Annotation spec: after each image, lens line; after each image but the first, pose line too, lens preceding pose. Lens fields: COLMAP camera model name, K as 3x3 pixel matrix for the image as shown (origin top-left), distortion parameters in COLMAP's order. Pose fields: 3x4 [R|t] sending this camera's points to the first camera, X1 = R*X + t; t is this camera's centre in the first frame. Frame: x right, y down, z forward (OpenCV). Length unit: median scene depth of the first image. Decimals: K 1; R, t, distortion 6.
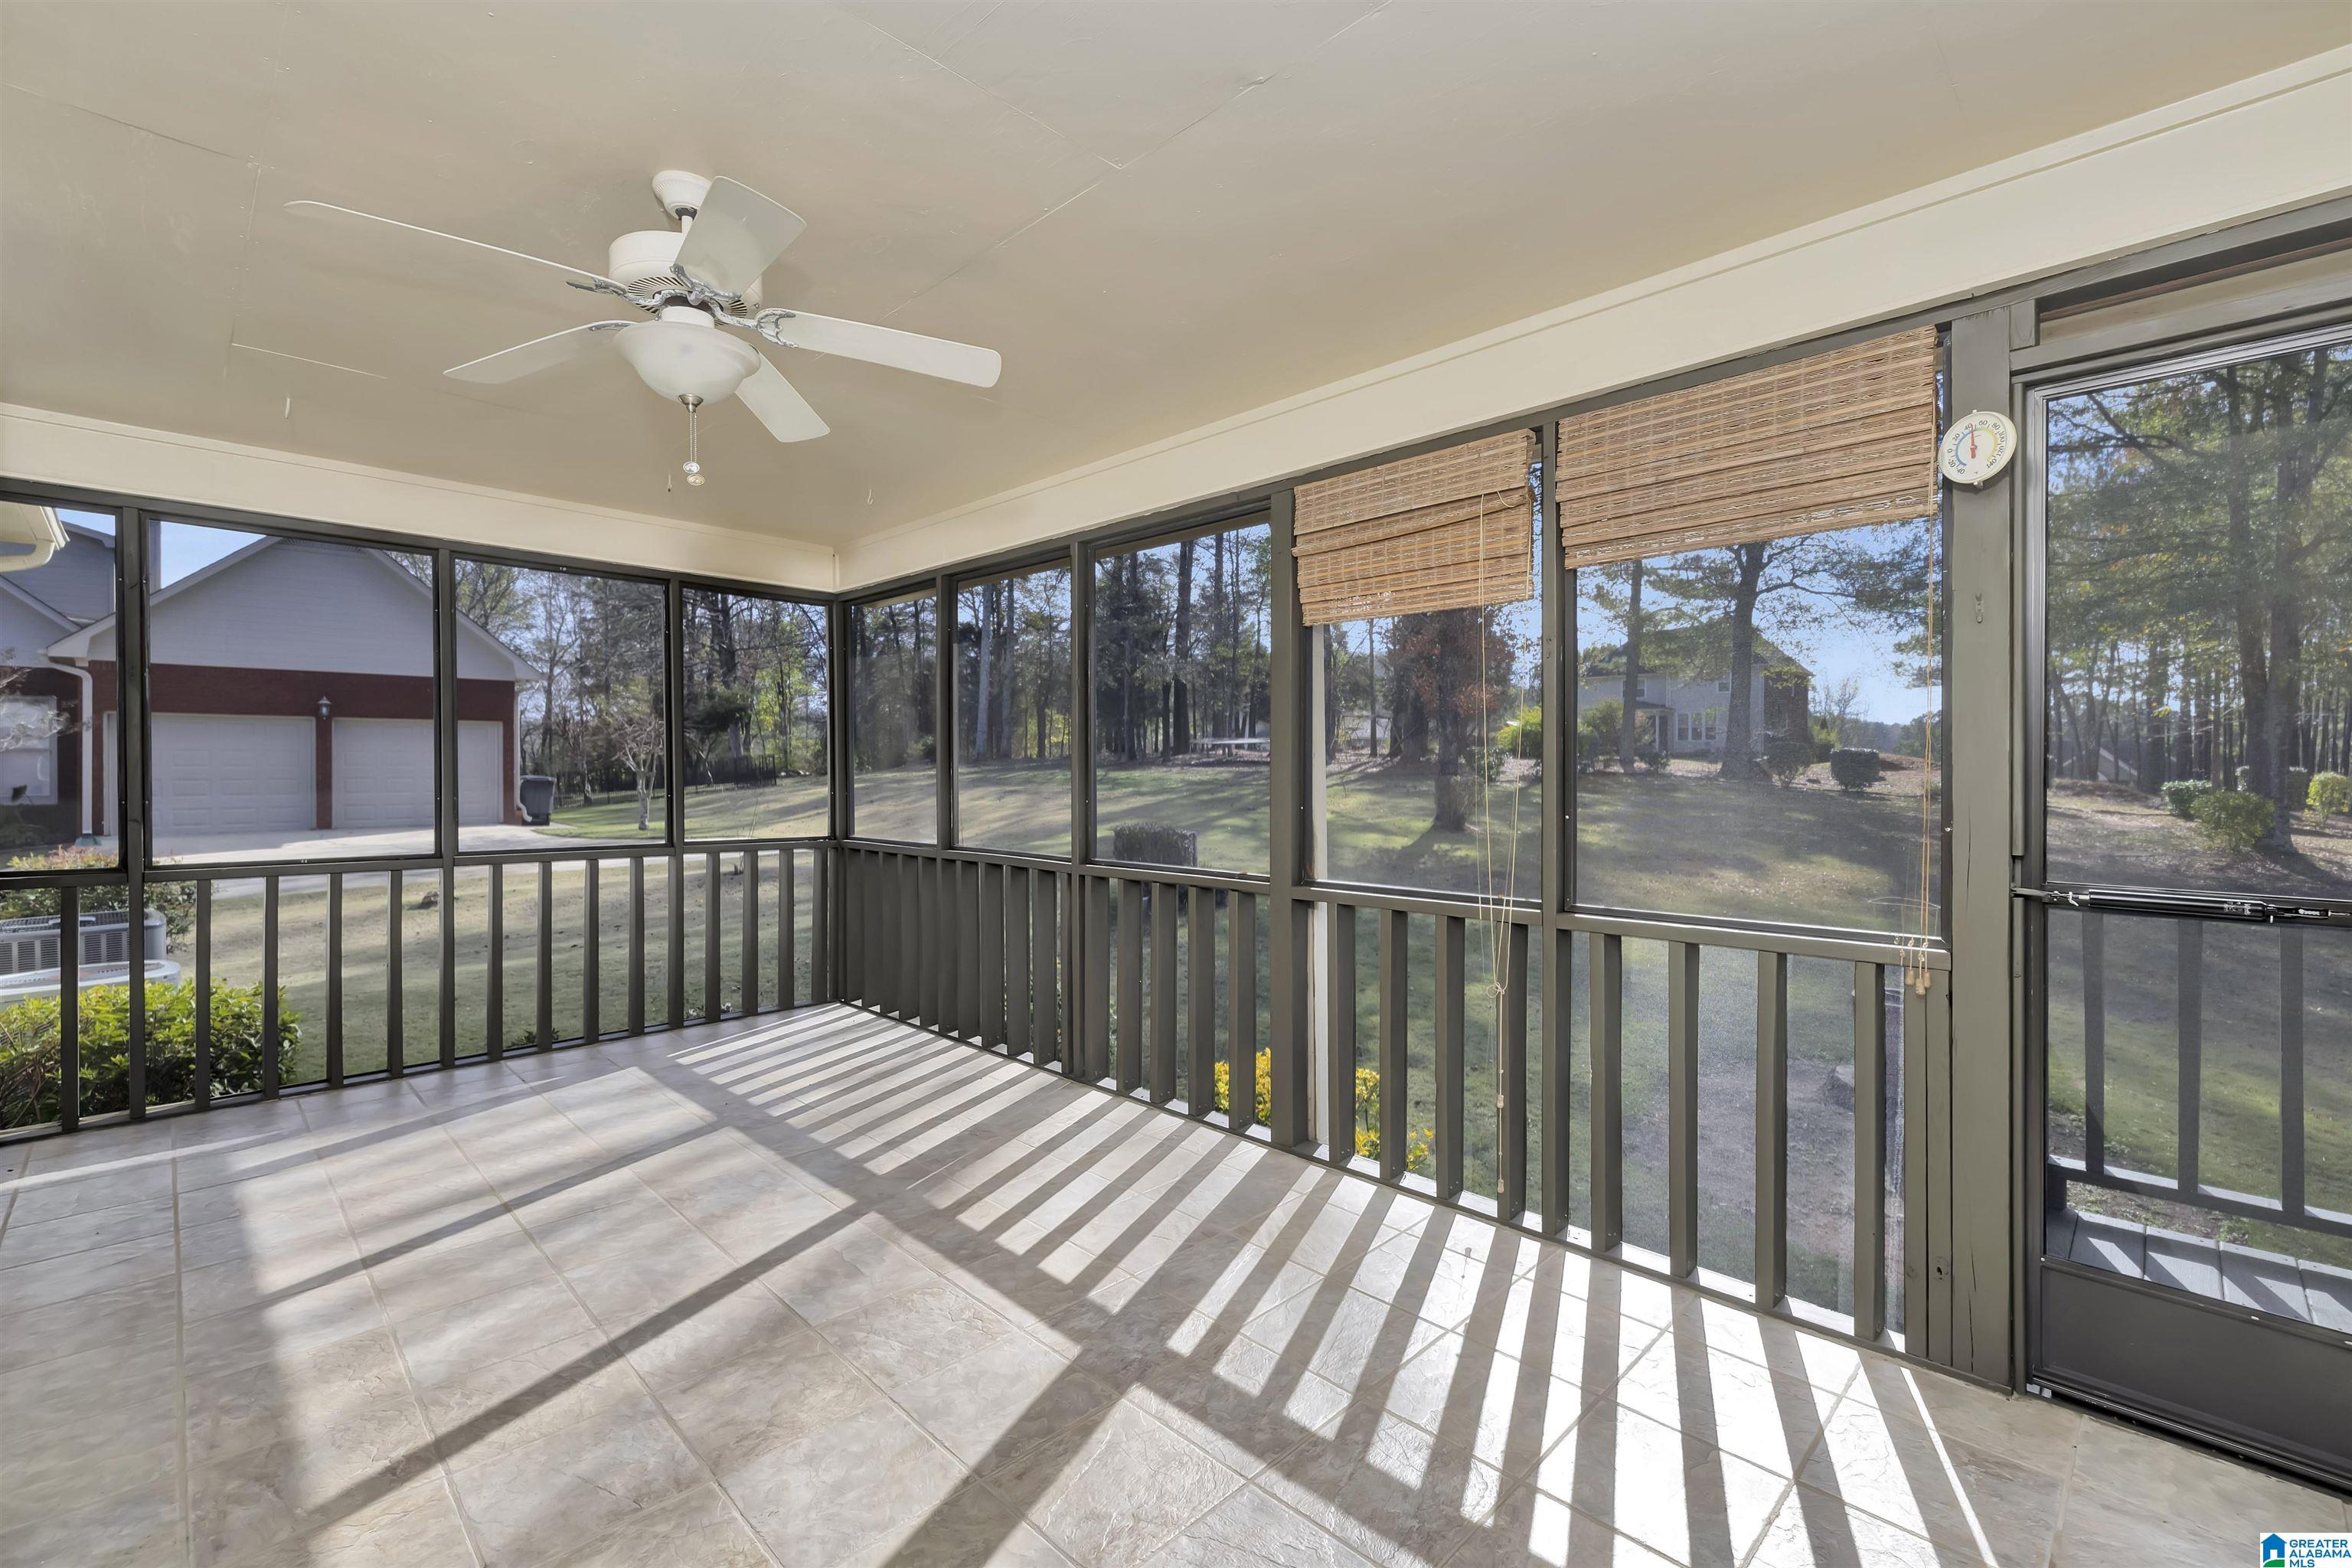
lens RADIAL K [[1028.6, 0, 1178.2], [0, 1028.6, 769.7], [0, 0, 1]] dist [-0.000425, -0.000383]
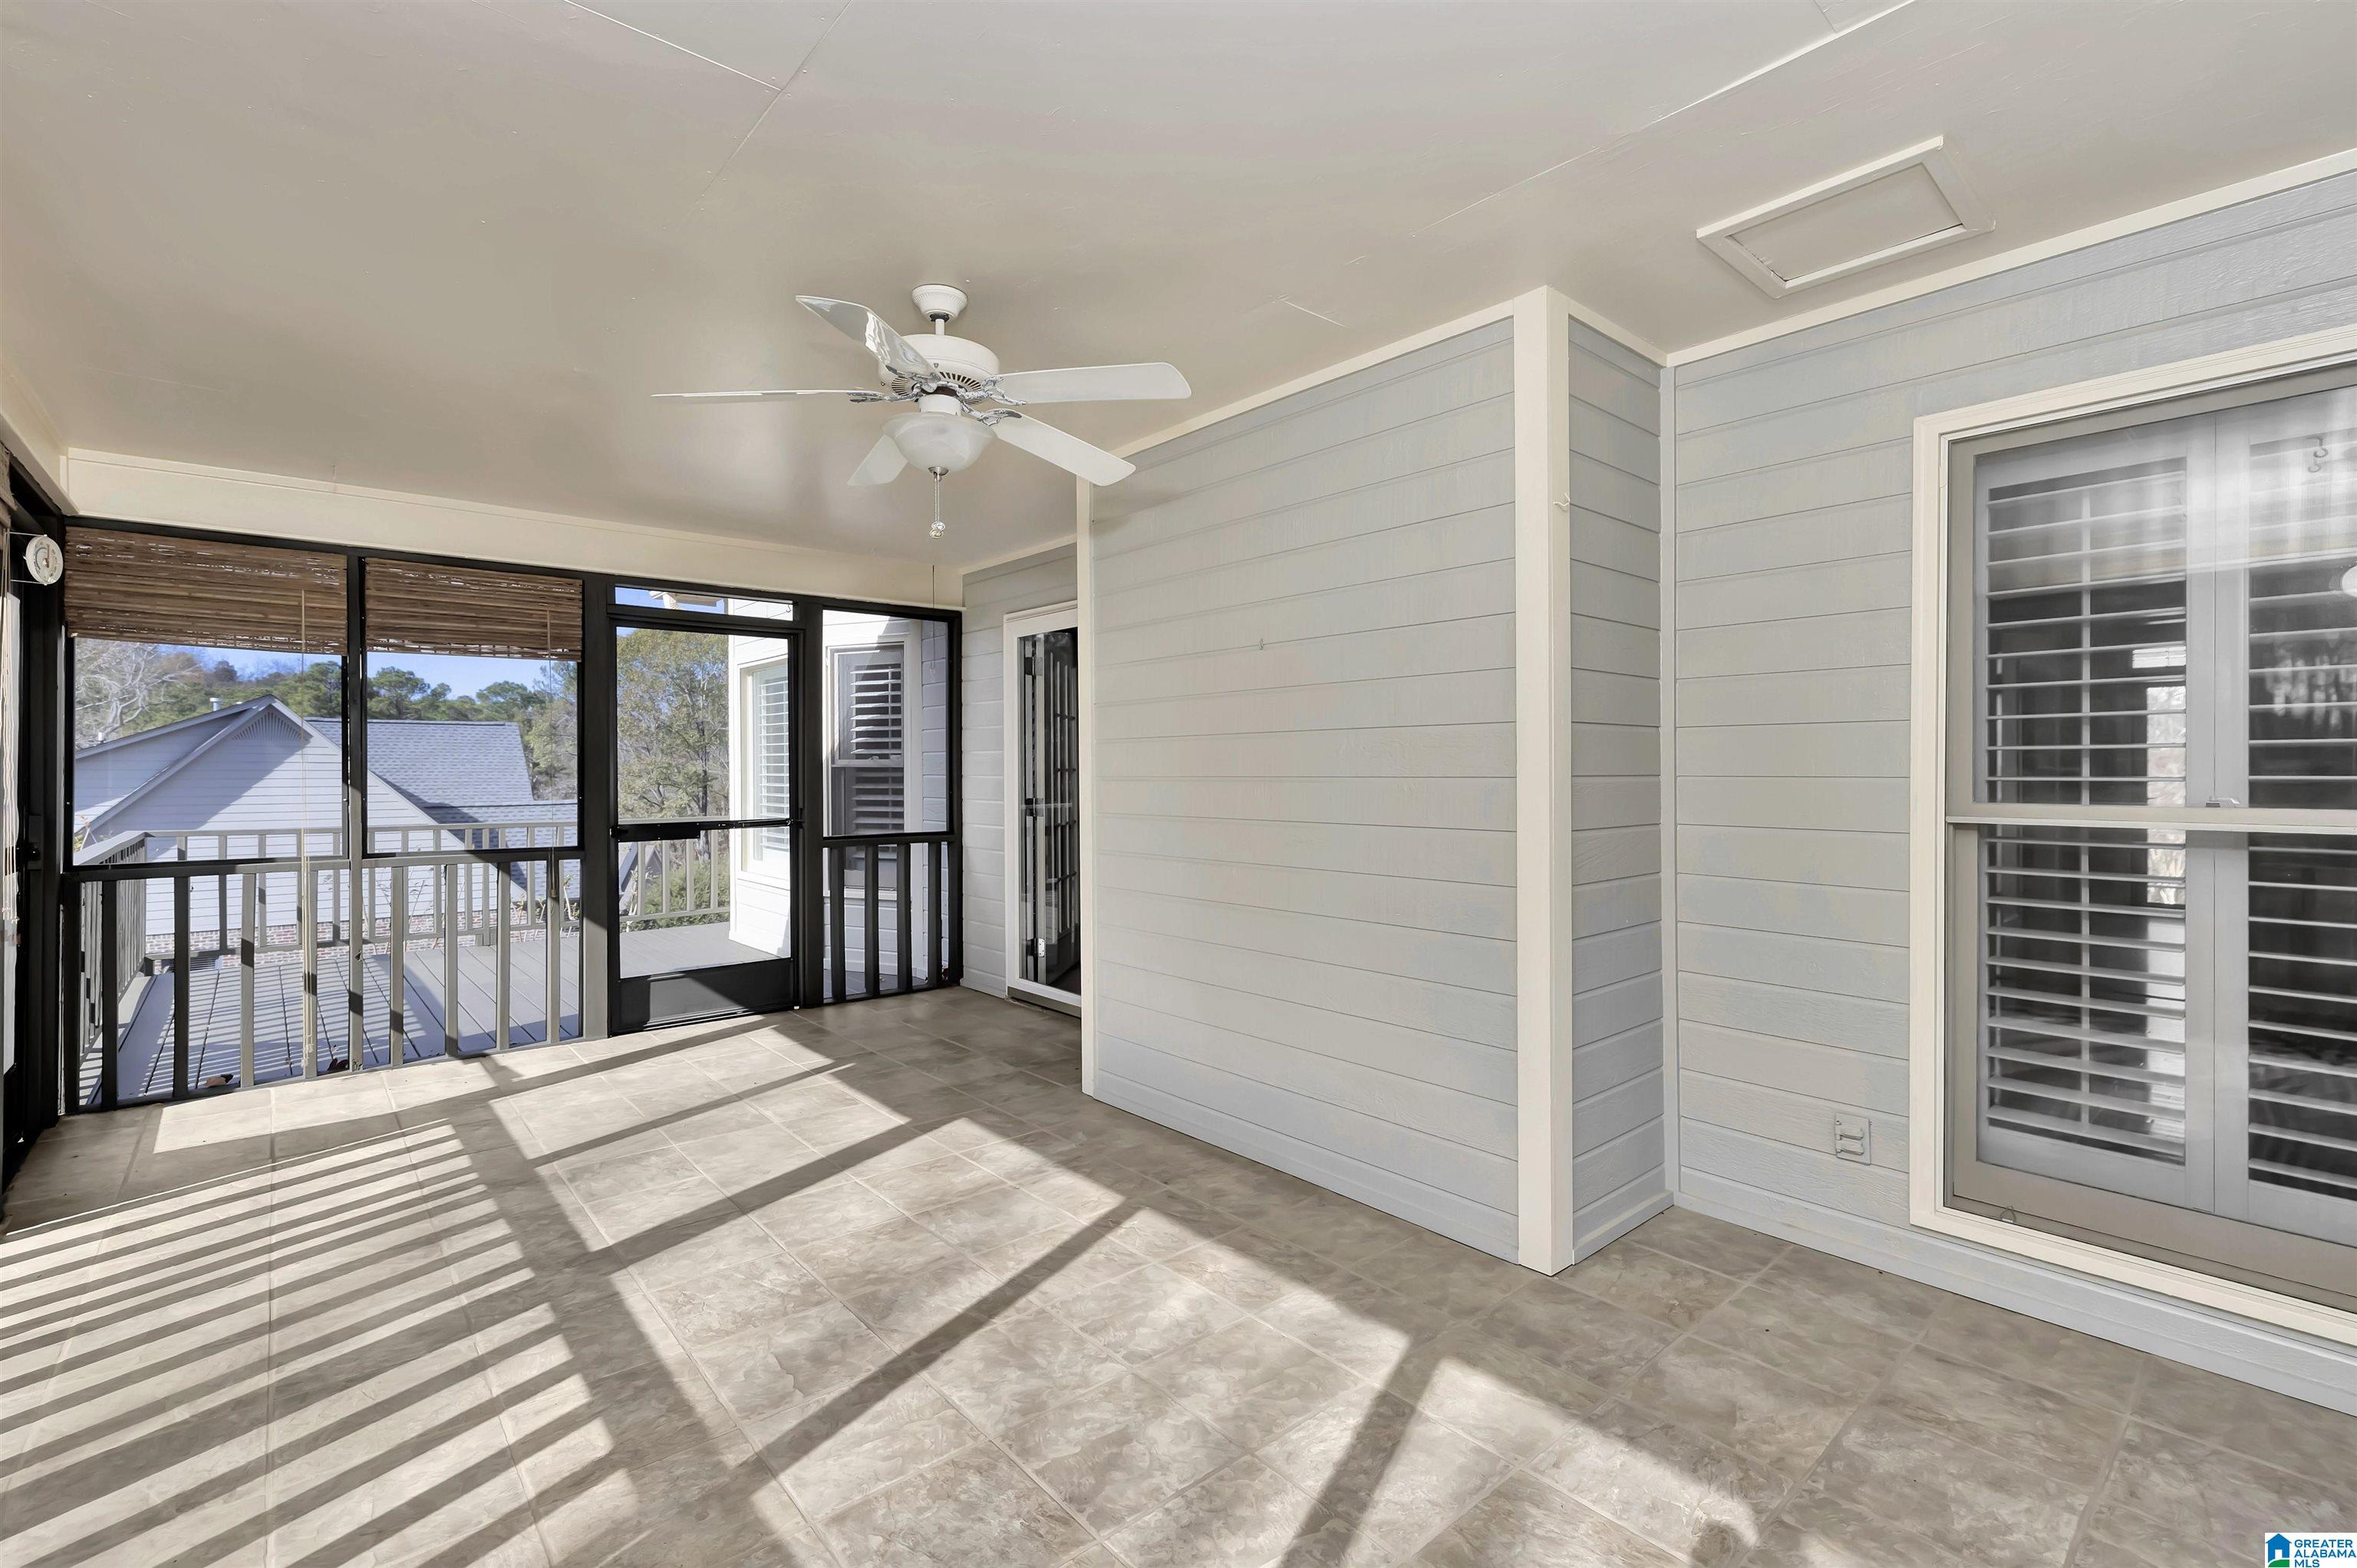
lens RADIAL K [[1030.7, 0, 1180.7], [0, 1030.7, 769.7], [0, 0, 1]] dist [-0.000425, -0.000383]
pose [[-0.997792, 0.006853, 0.066058, -0.741185], [0.007340, 0.999948, 0.007134, 0.001435], [-0.066006, 0.007603, -0.997790, 1.934207]]
